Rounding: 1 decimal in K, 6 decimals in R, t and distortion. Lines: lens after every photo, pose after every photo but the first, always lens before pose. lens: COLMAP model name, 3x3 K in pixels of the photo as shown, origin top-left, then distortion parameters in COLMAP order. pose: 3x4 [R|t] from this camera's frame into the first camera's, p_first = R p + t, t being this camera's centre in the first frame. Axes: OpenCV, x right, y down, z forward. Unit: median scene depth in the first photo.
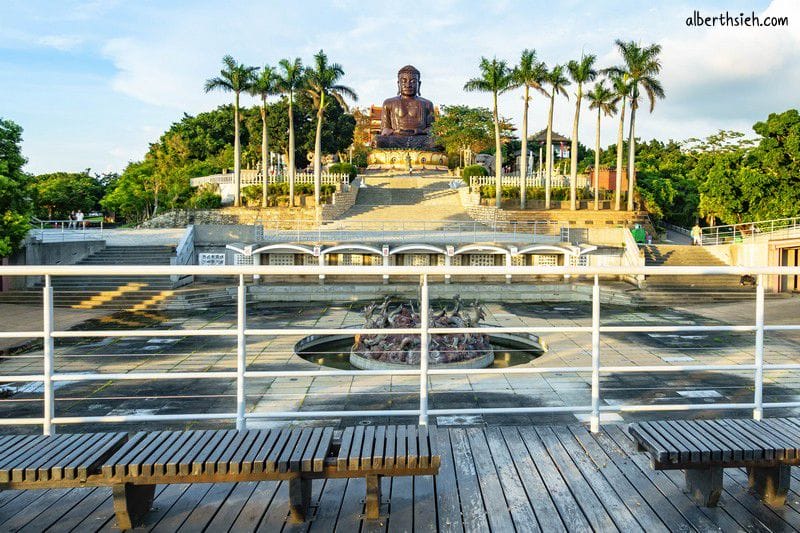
lens RADIAL K [[798.4, 0, 444.4], [0, 798.4, 263.9], [0, 0, 1]] dist [-0.001491, -0.003870]
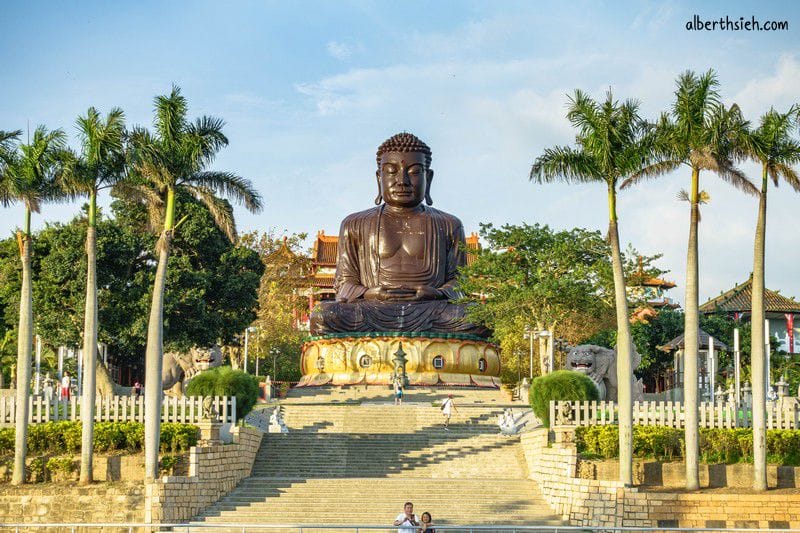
lens RADIAL K [[1854.9, 0, 400.0], [0, 1854.9, 266.5], [0, 0, 1]] dist [0.030950, 0.130734]
pose [[0.998209, -0.008856, -0.059170, 0.012502], [-0.002090, 0.983220, -0.182411, -0.010729], [0.059793, 0.182208, 0.981440, 0.107347]]
